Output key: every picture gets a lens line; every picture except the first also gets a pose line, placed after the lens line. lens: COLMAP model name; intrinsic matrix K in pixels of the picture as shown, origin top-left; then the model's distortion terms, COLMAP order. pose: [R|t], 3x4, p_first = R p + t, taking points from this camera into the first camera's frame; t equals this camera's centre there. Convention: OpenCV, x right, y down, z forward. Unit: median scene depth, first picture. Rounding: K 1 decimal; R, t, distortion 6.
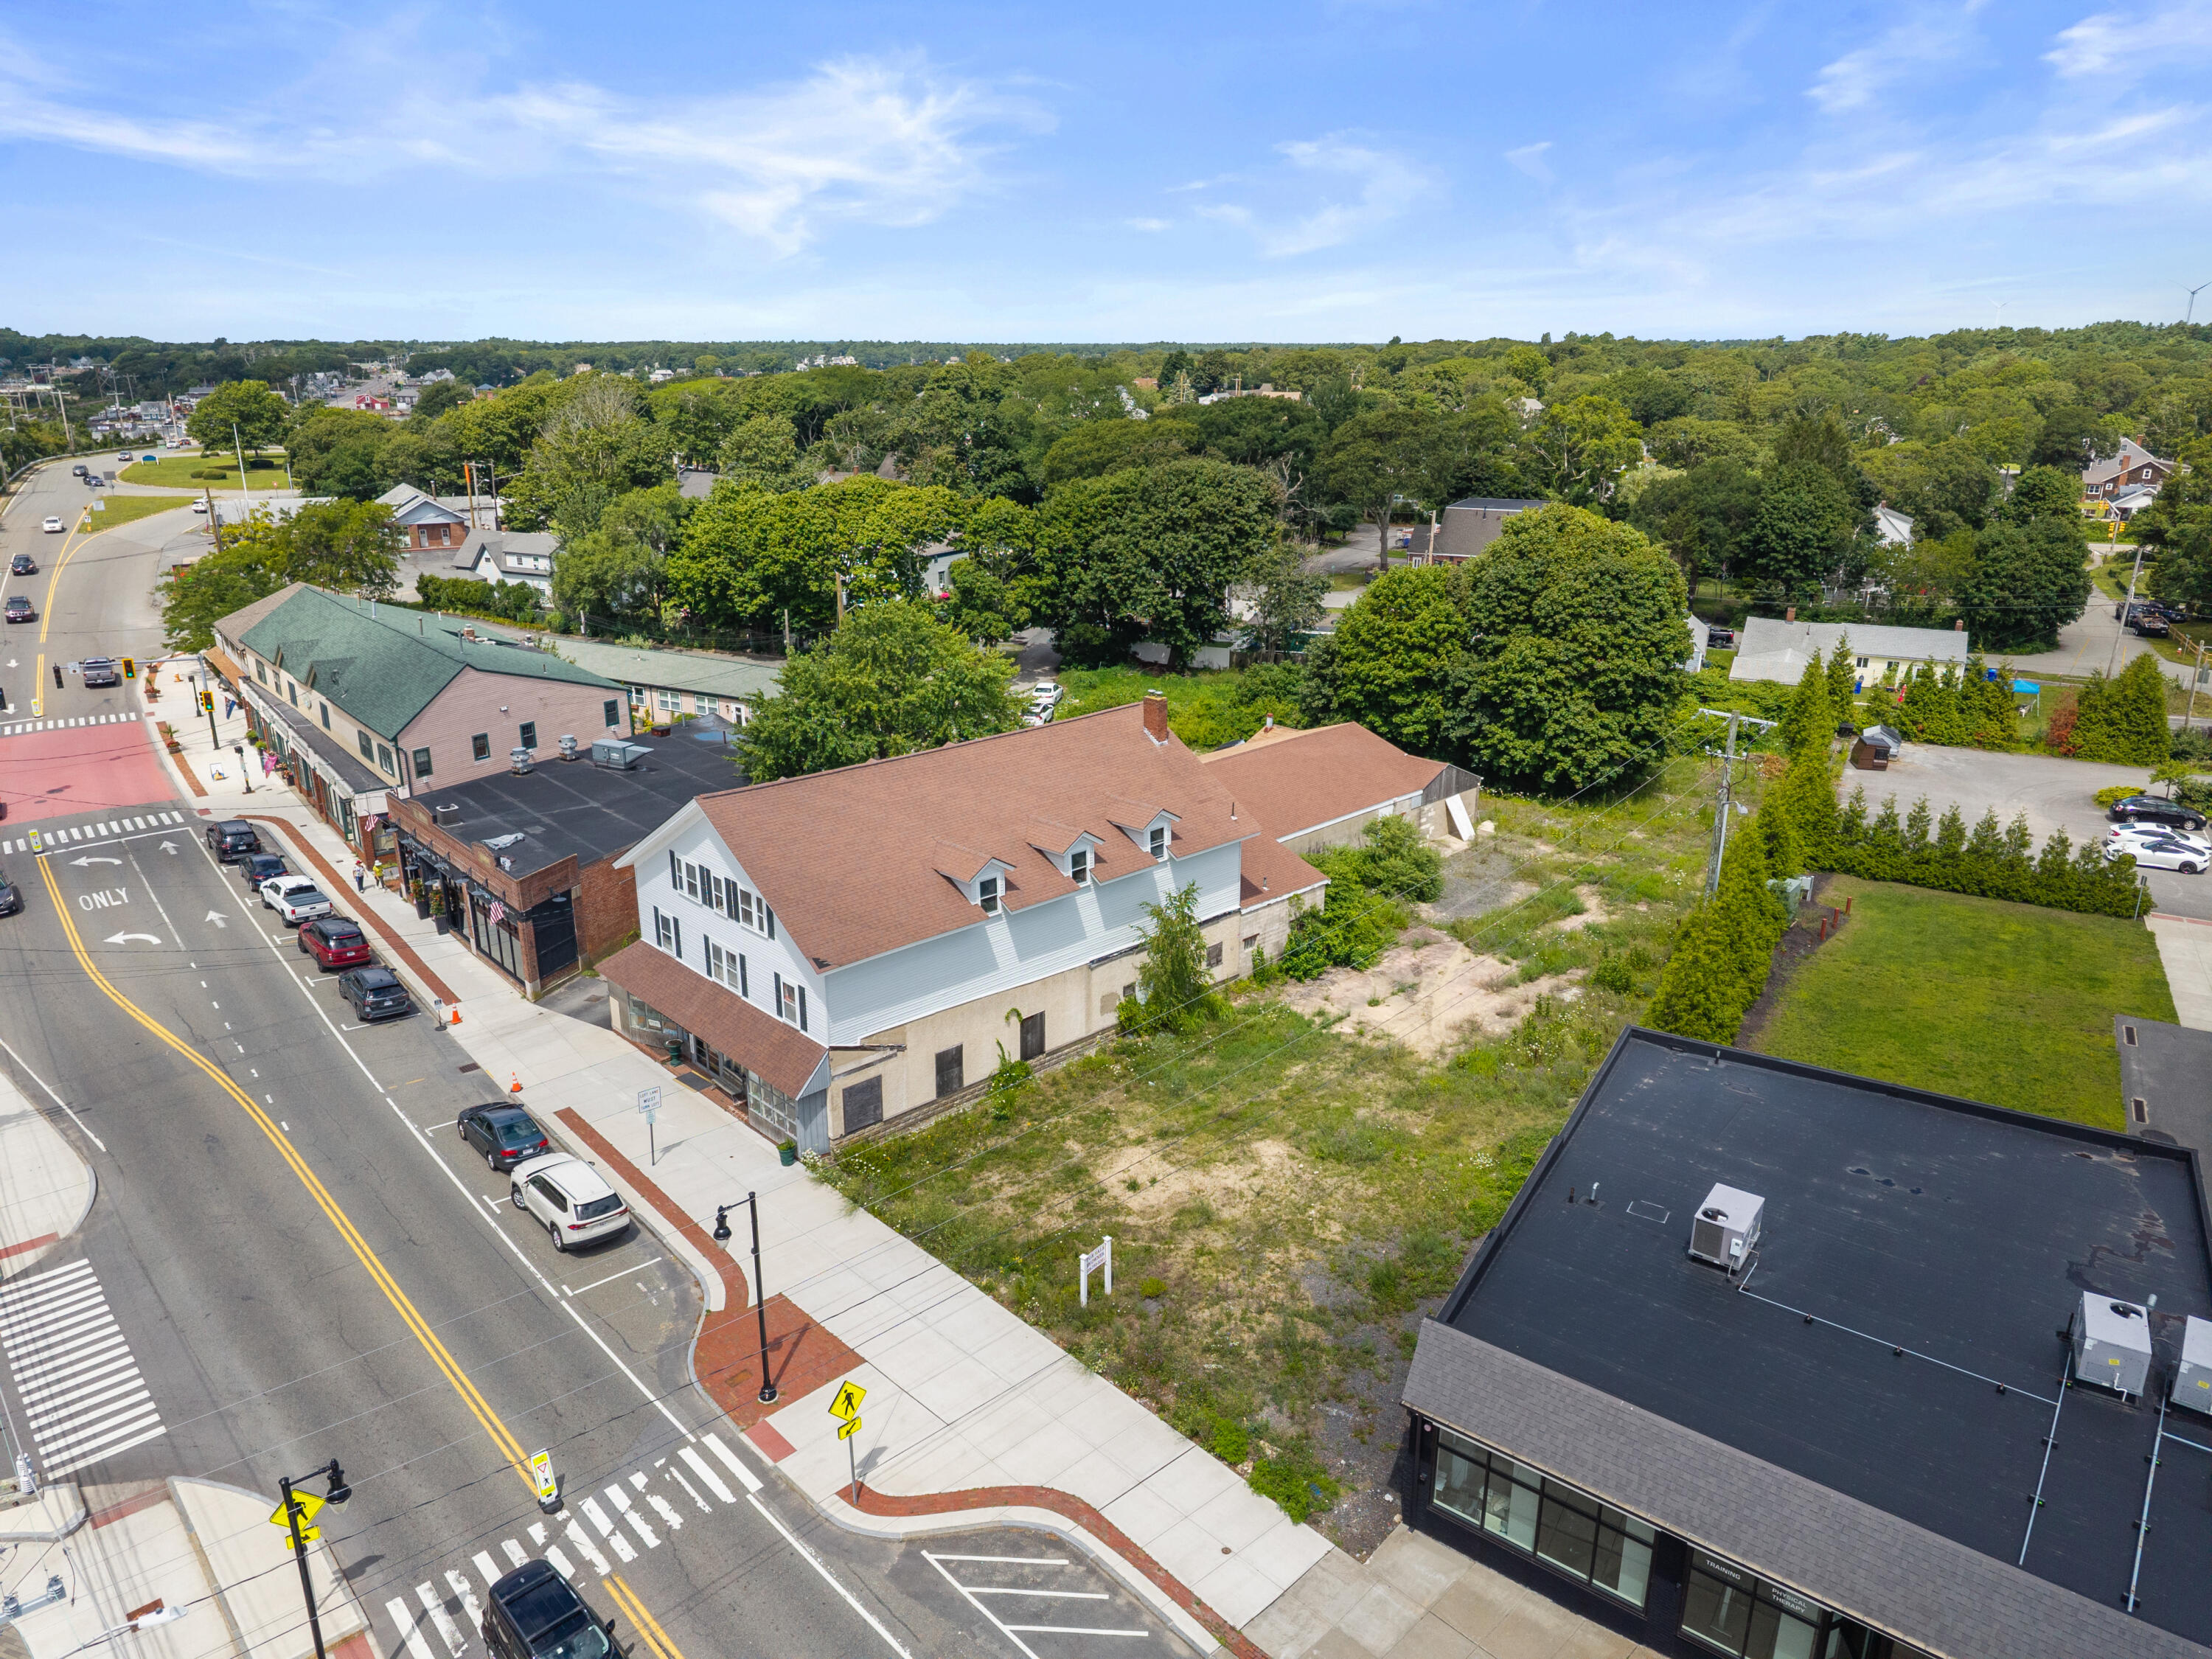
lens RADIAL K [[1468.7, 0, 1106.0], [0, 1468.7, 796.4], [0, 0, 1]] dist [0.078765, -0.123633]
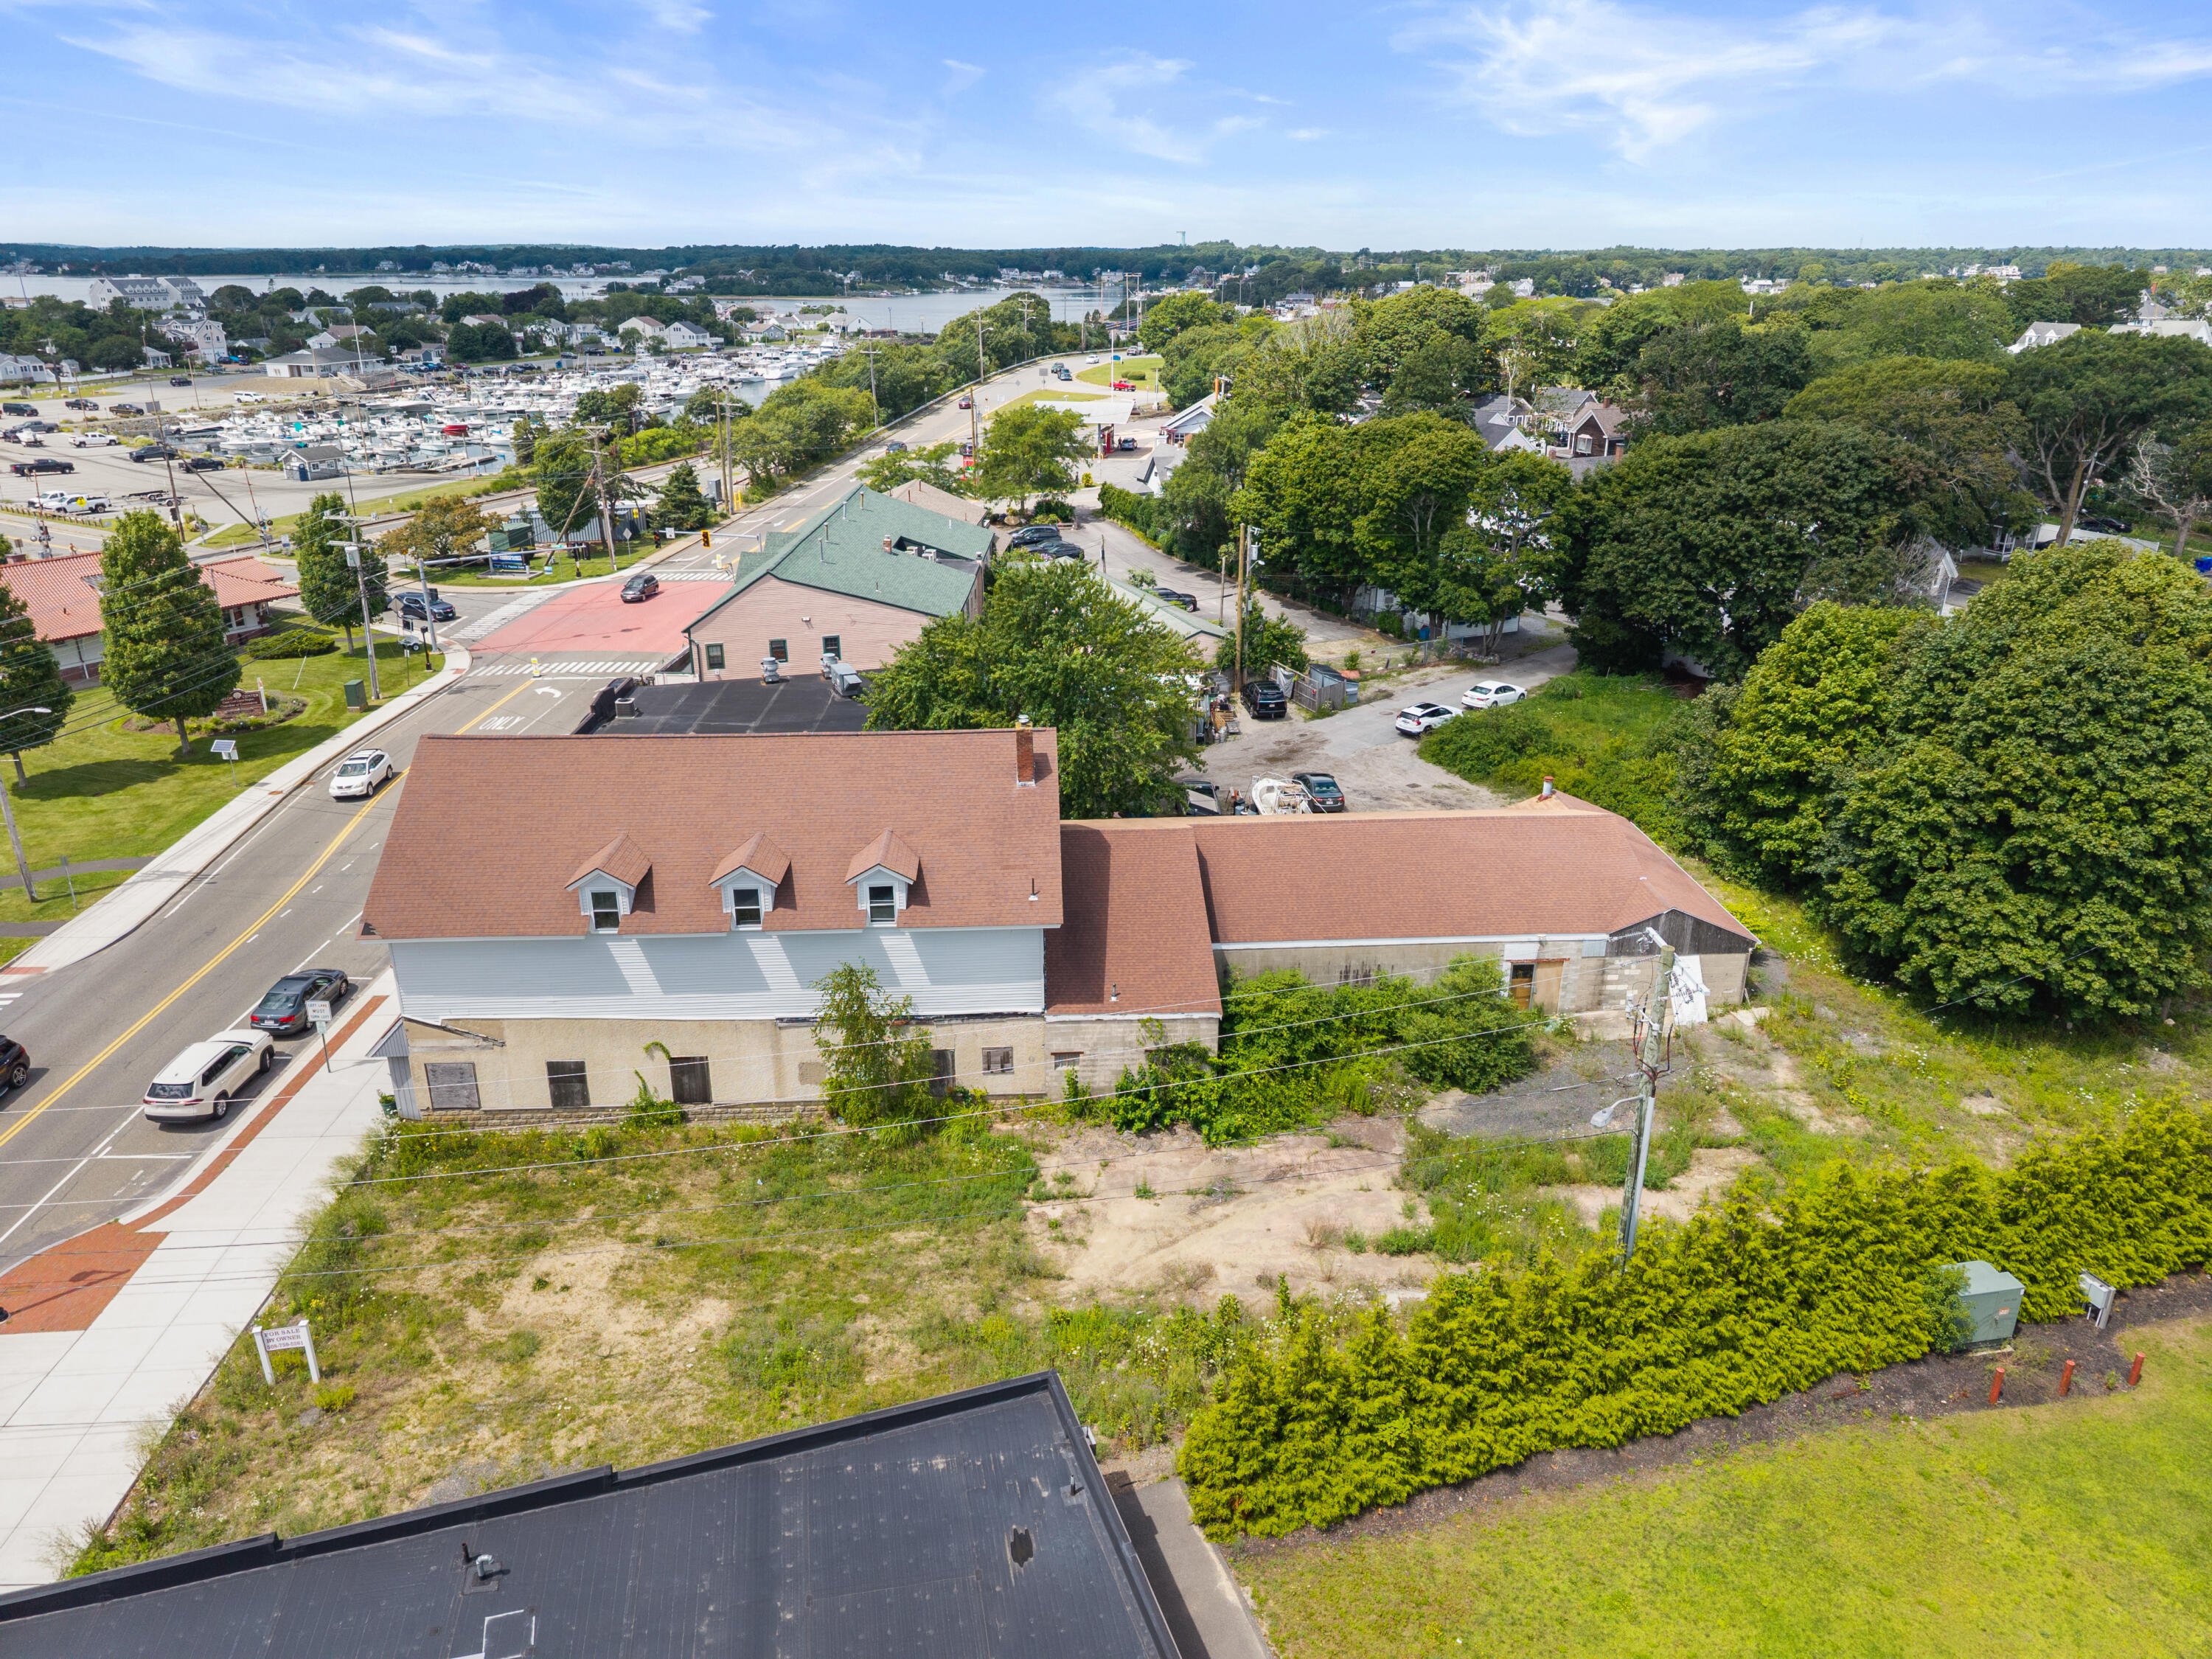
lens RADIAL K [[1468.7, 0, 1106.0], [0, 1468.7, 796.4], [0, 0, 1]] dist [0.078765, -0.123633]
pose [[0.764481, 0.221461, -0.605412, 0.435364], [-0.187425, 0.974926, 0.119961, -0.104767], [0.616799, 0.021762, 0.786820, 0.313002]]
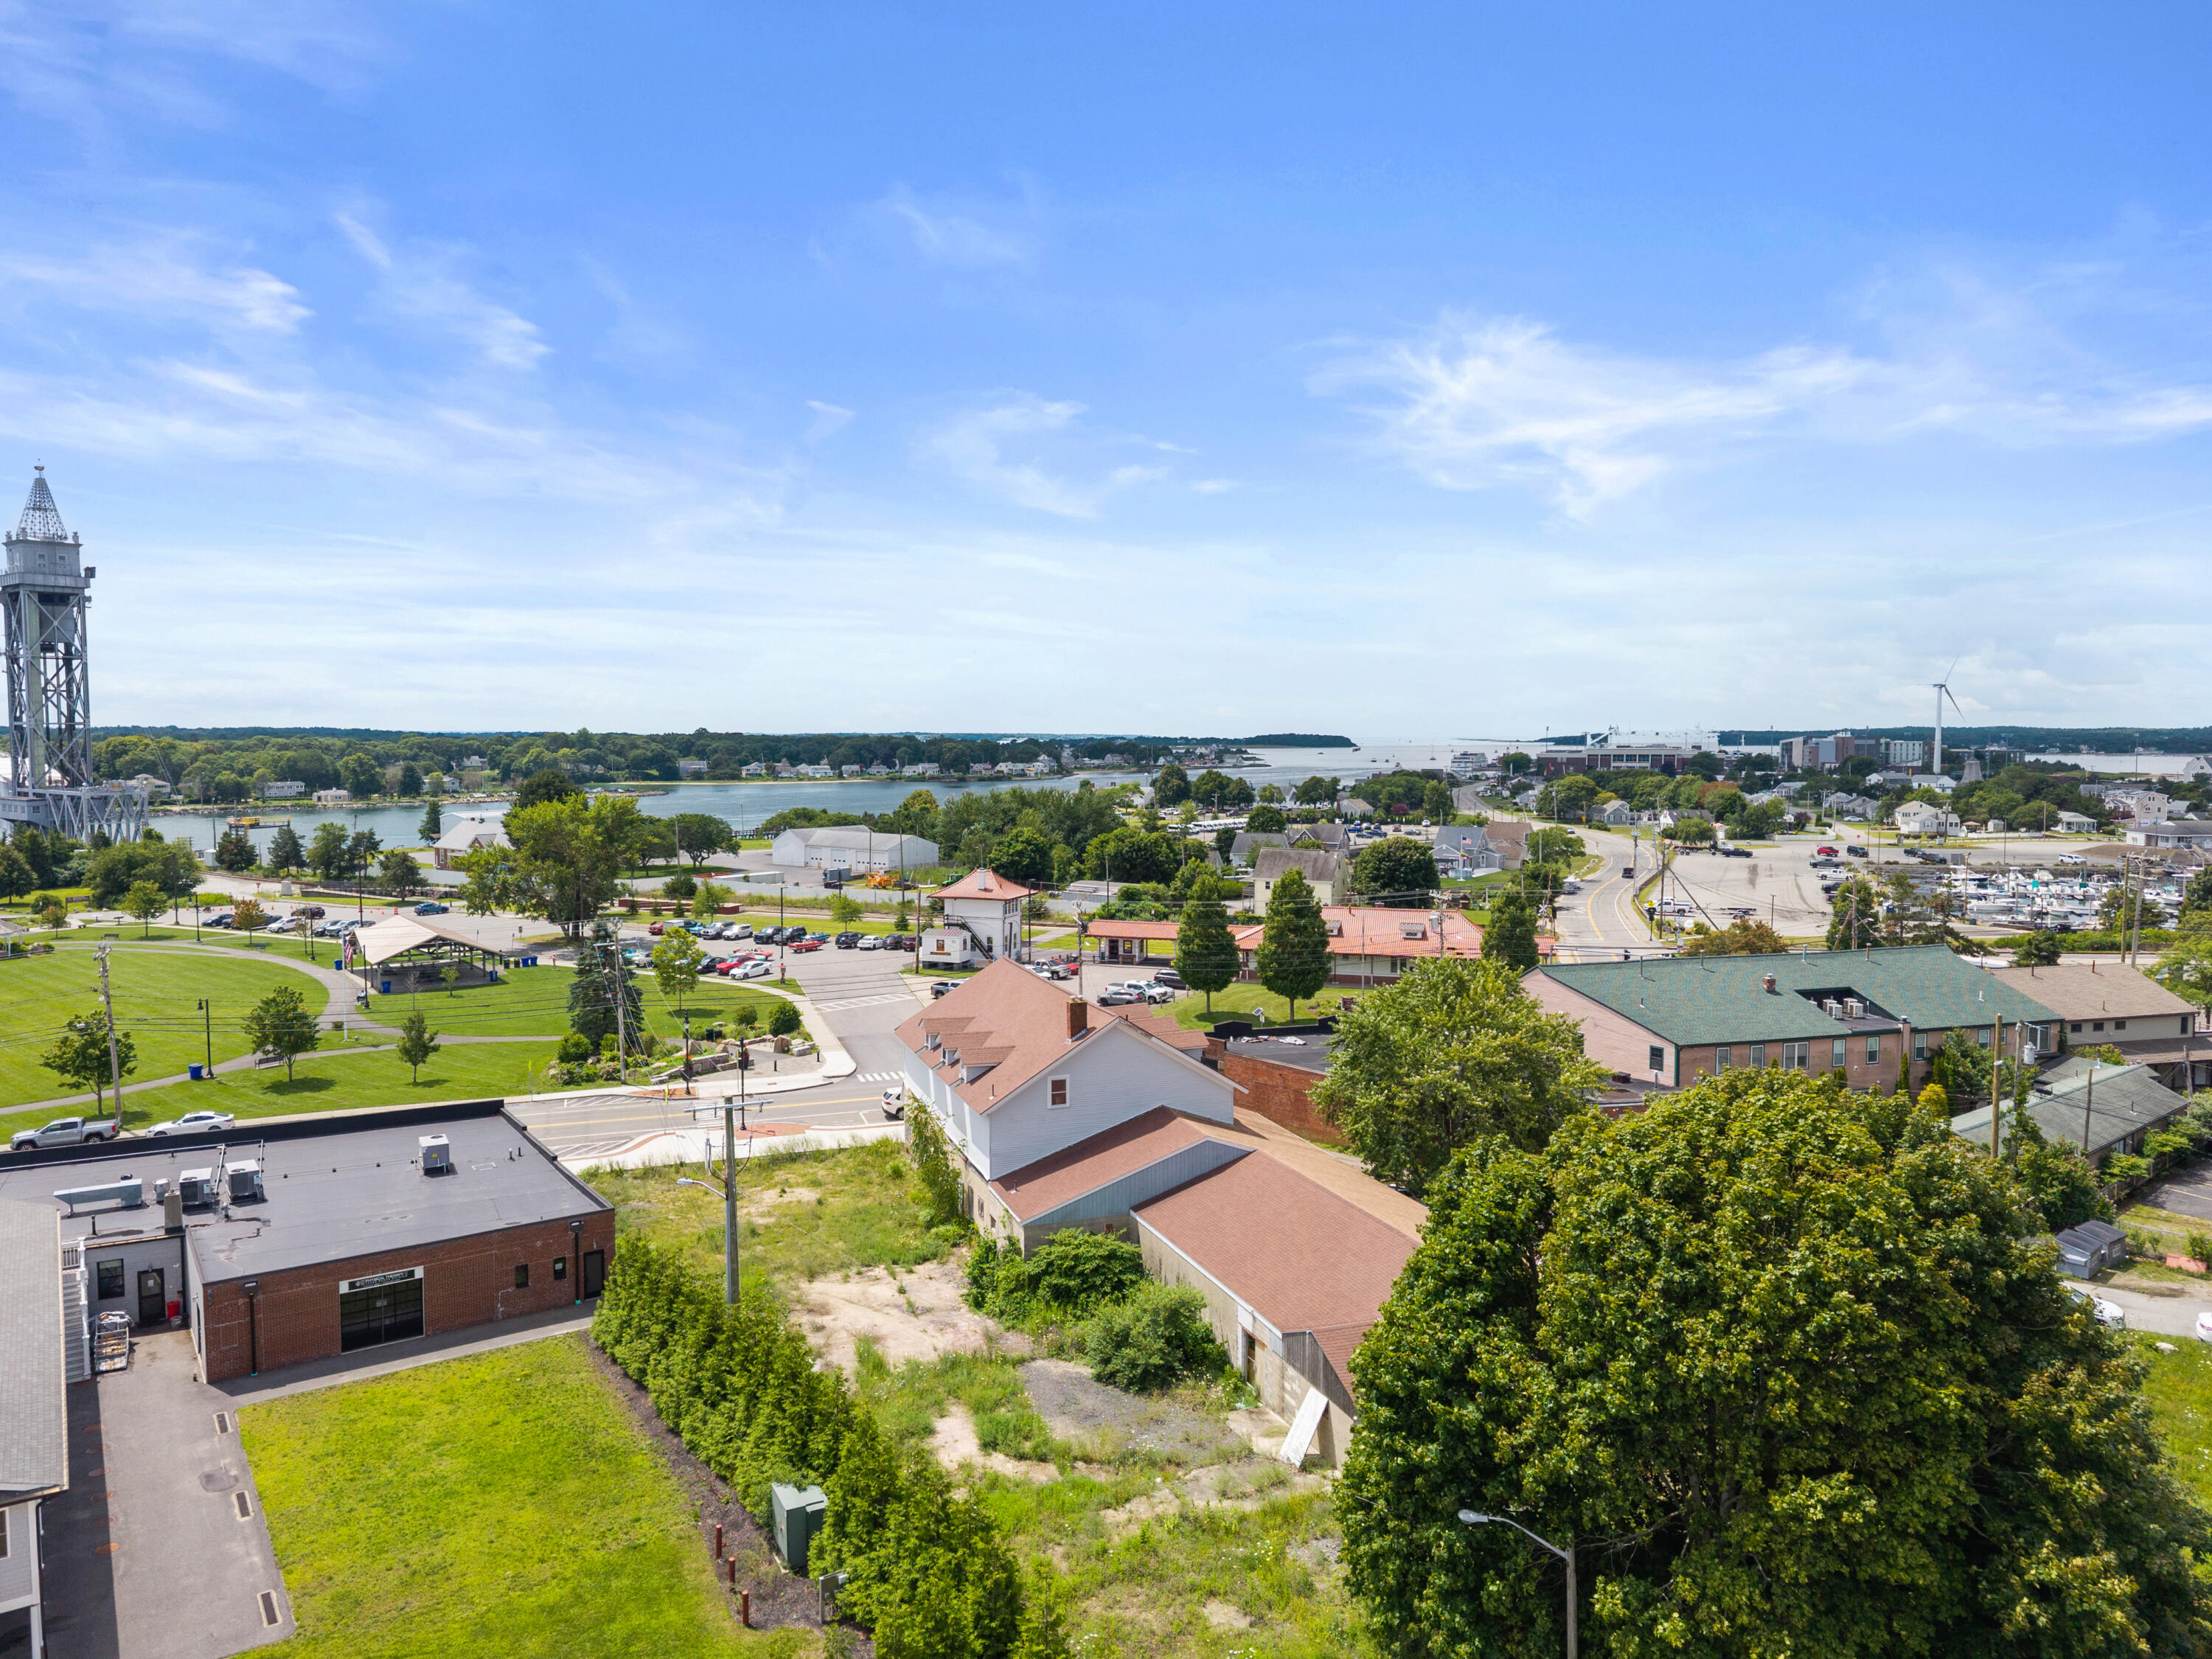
lens RADIAL K [[1468.7, 0, 1106.0], [0, 1468.7, 796.4], [0, 0, 1]] dist [0.078765, -0.123633]
pose [[-0.396889, 0.035498, -0.917180, 0.858588], [-0.265358, 0.952144, 0.151679, -0.319754], [0.878672, 0.303581, -0.368475, 1.096944]]
